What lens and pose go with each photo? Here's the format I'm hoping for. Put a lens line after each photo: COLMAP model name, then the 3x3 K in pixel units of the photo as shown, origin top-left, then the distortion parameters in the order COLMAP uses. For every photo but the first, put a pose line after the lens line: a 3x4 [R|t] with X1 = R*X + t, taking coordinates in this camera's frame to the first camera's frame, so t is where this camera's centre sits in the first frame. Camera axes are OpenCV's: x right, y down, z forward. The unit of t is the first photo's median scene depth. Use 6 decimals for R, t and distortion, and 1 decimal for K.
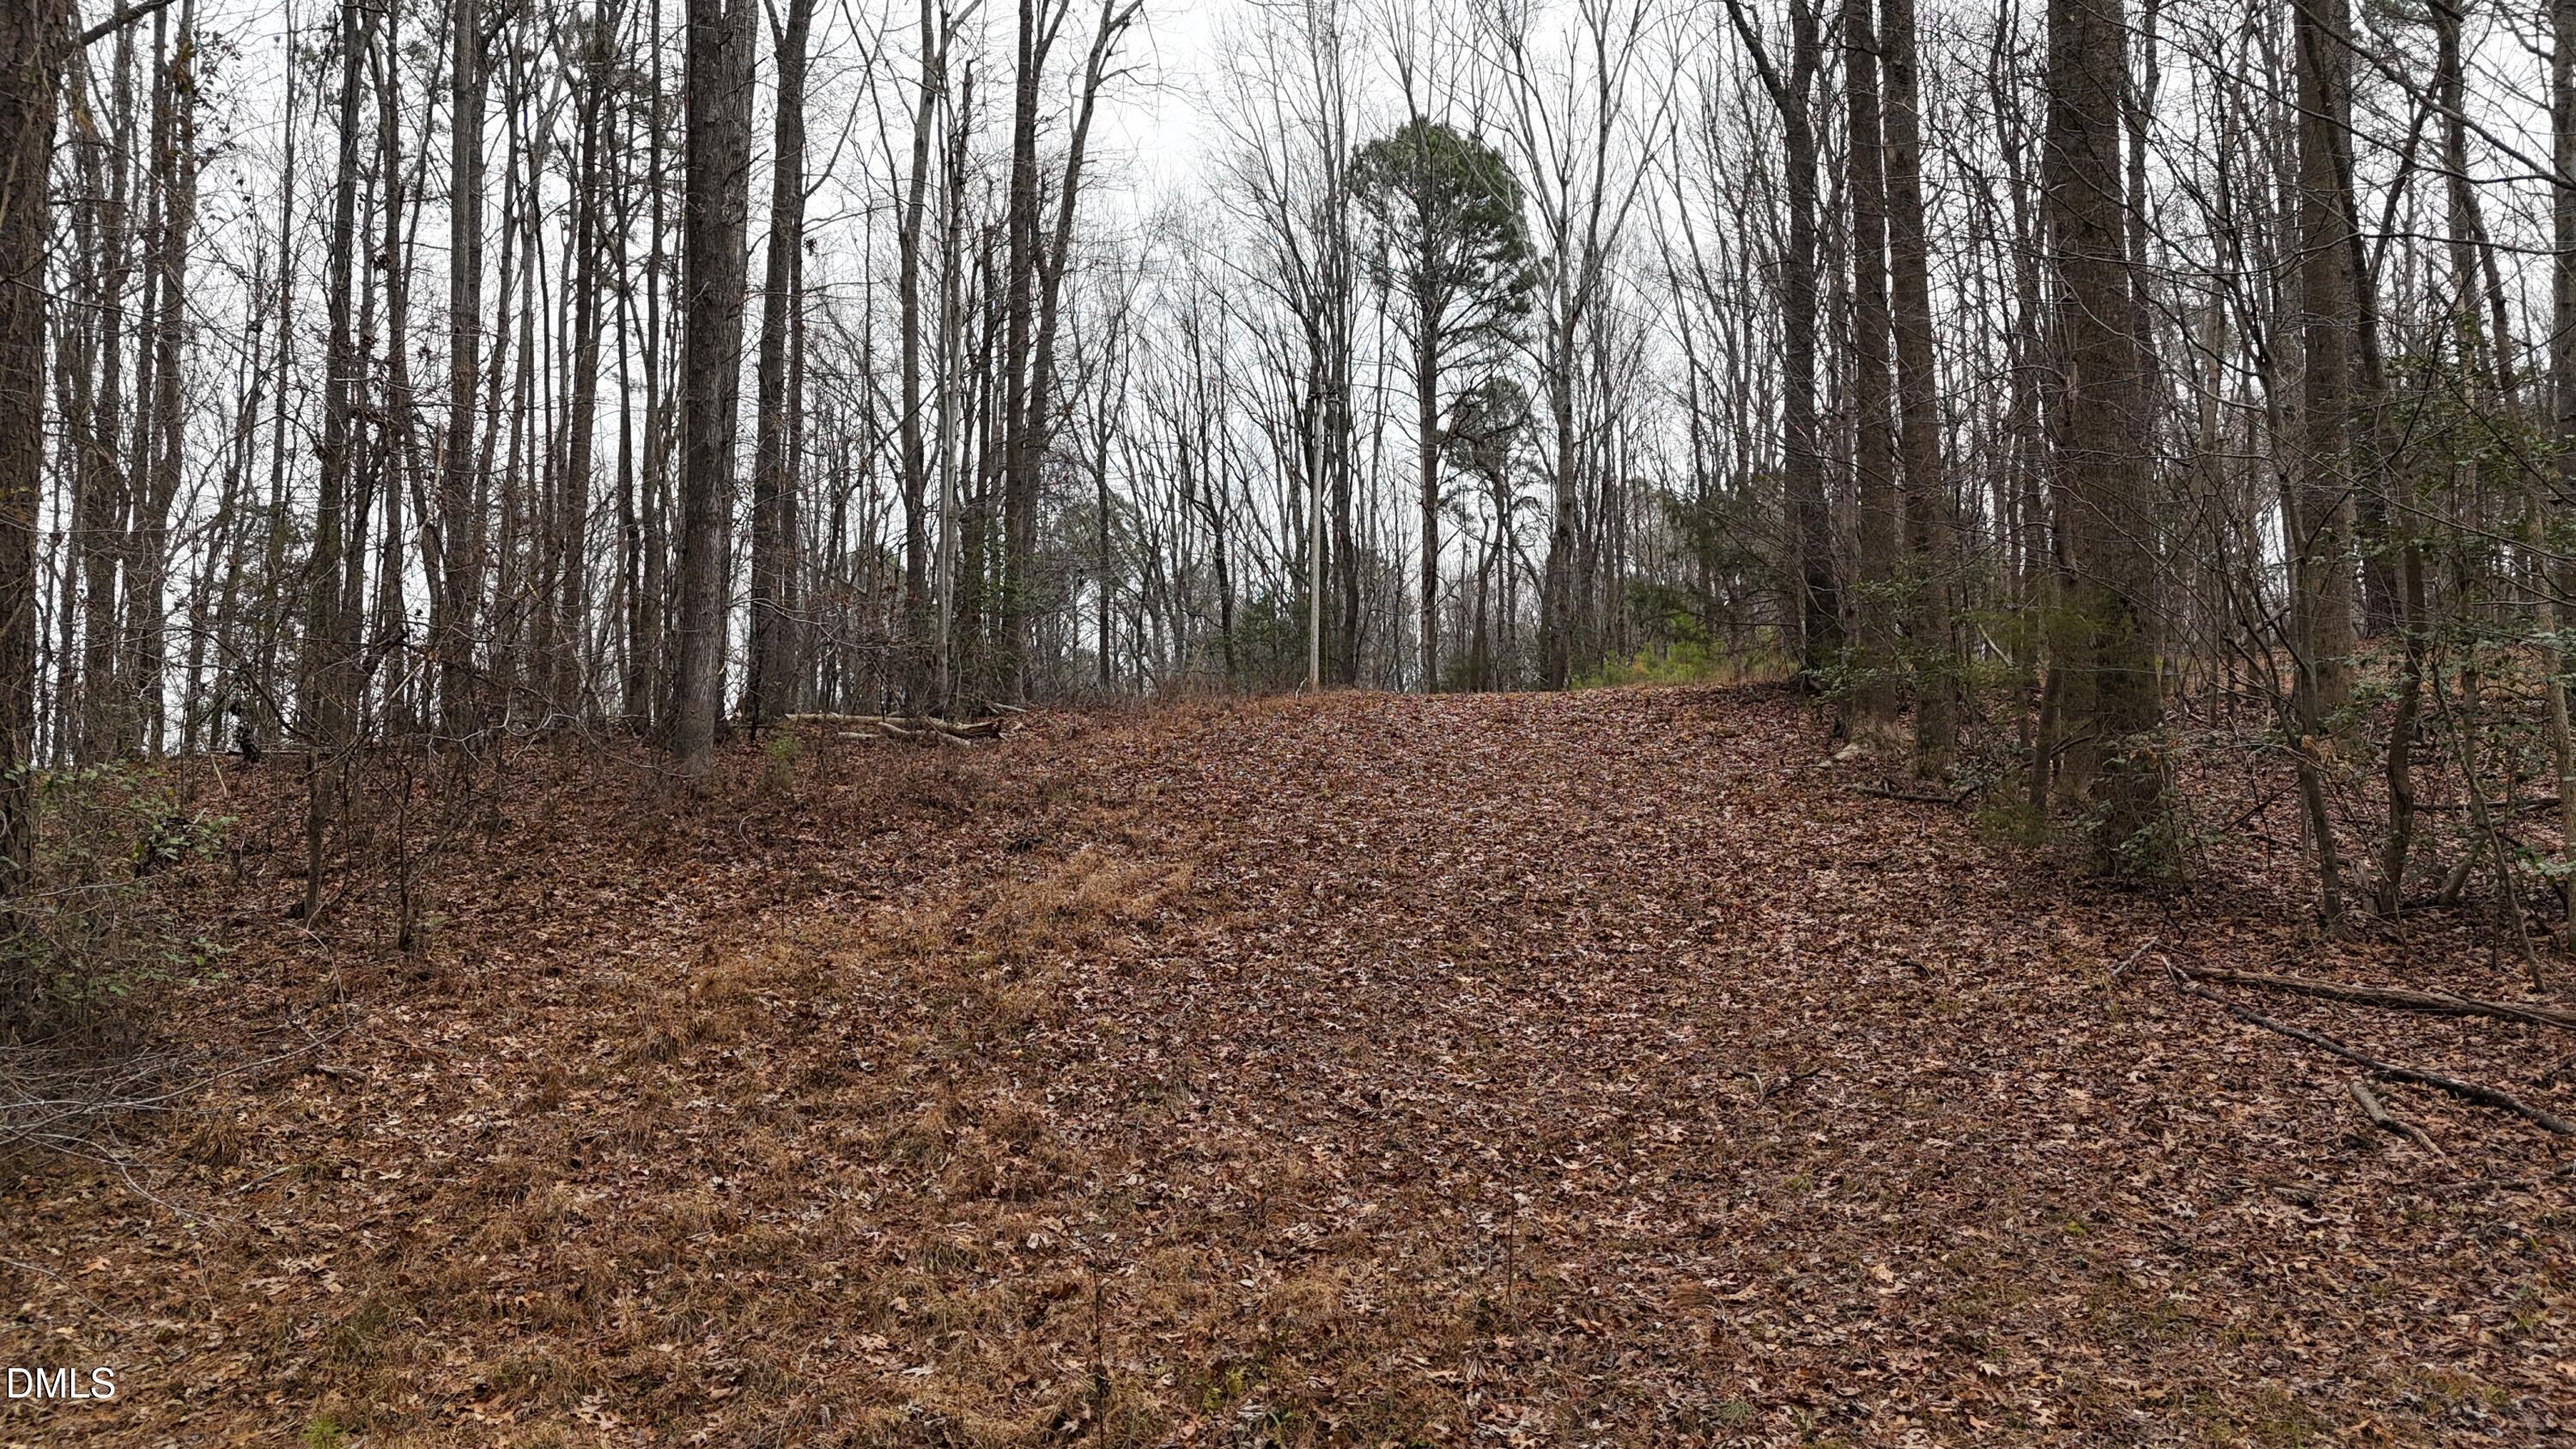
lens RADIAL K [[1832.1, 0, 1279.0], [0, 1832.1, 712.0], [0, 0, 1]] dist [0.073192, -0.057342]
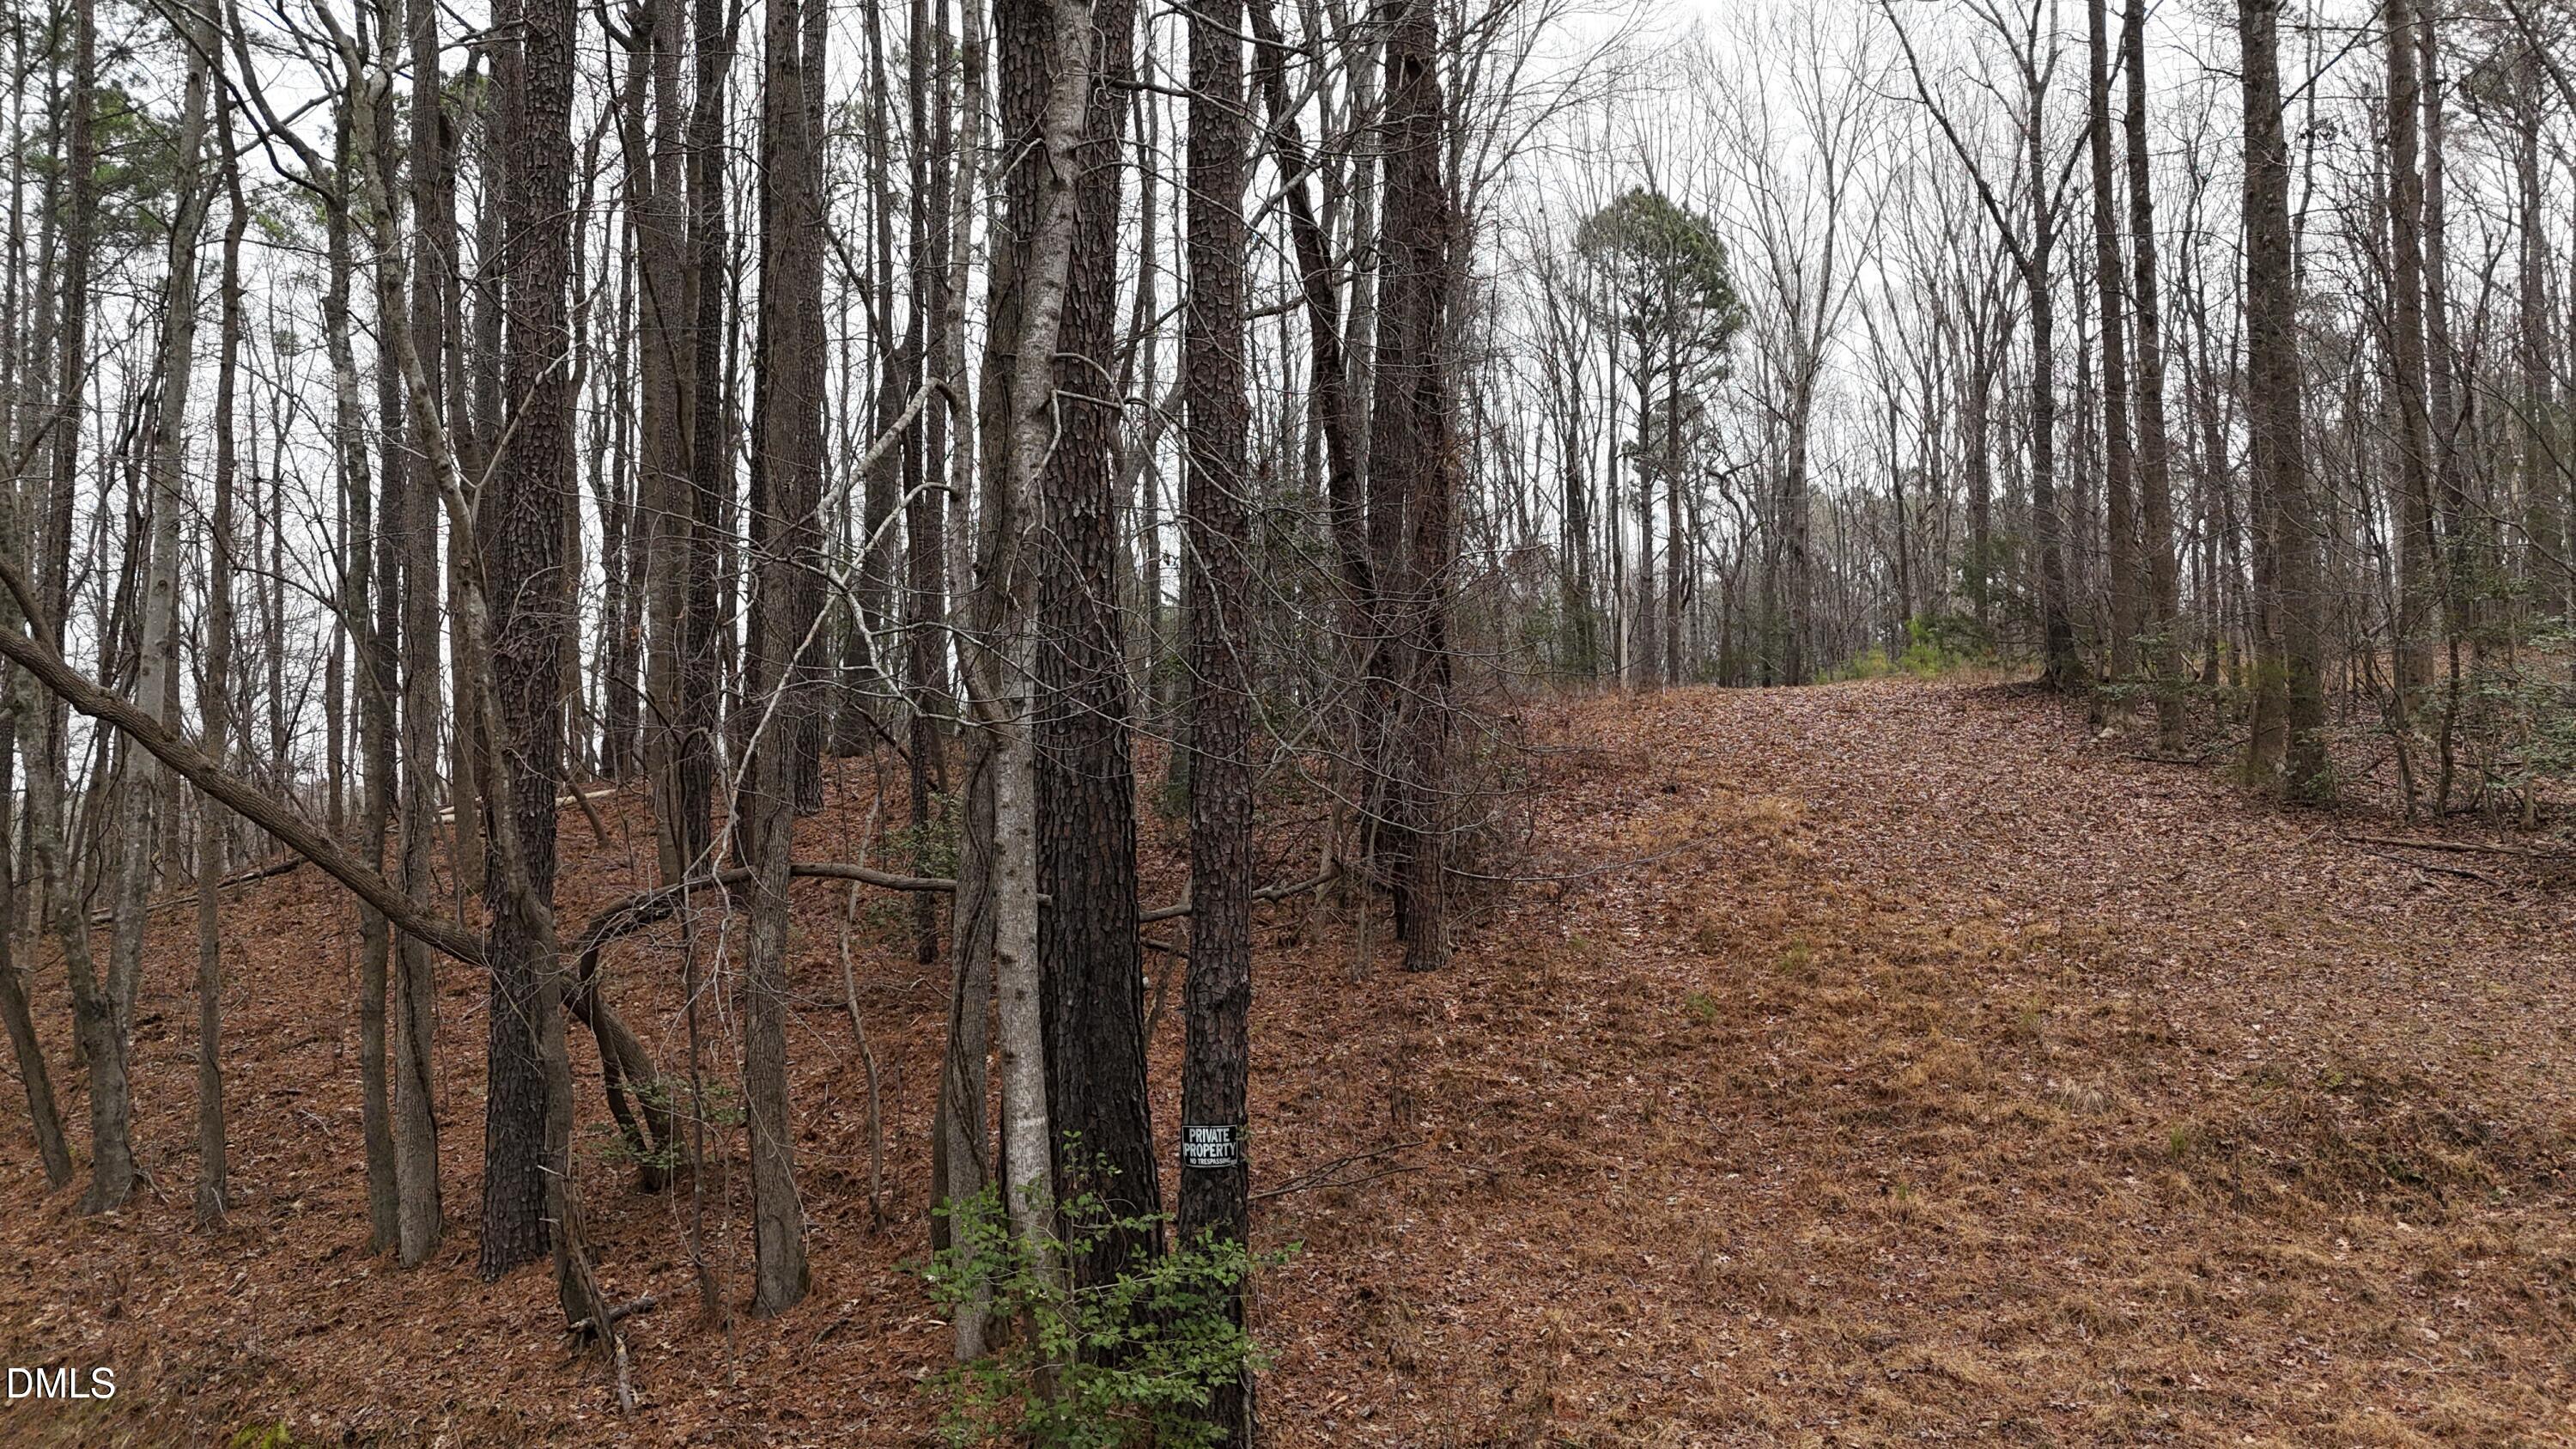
lens RADIAL K [[1832.1, 0, 1279.0], [0, 1832.1, 712.0], [0, 0, 1]] dist [0.073192, -0.057342]
pose [[0.999087, -0.002500, -0.042649, -0.445819], [0.003198, 0.999862, 0.016287, -0.032384], [0.042602, -0.016409, 0.998957, -0.830223]]
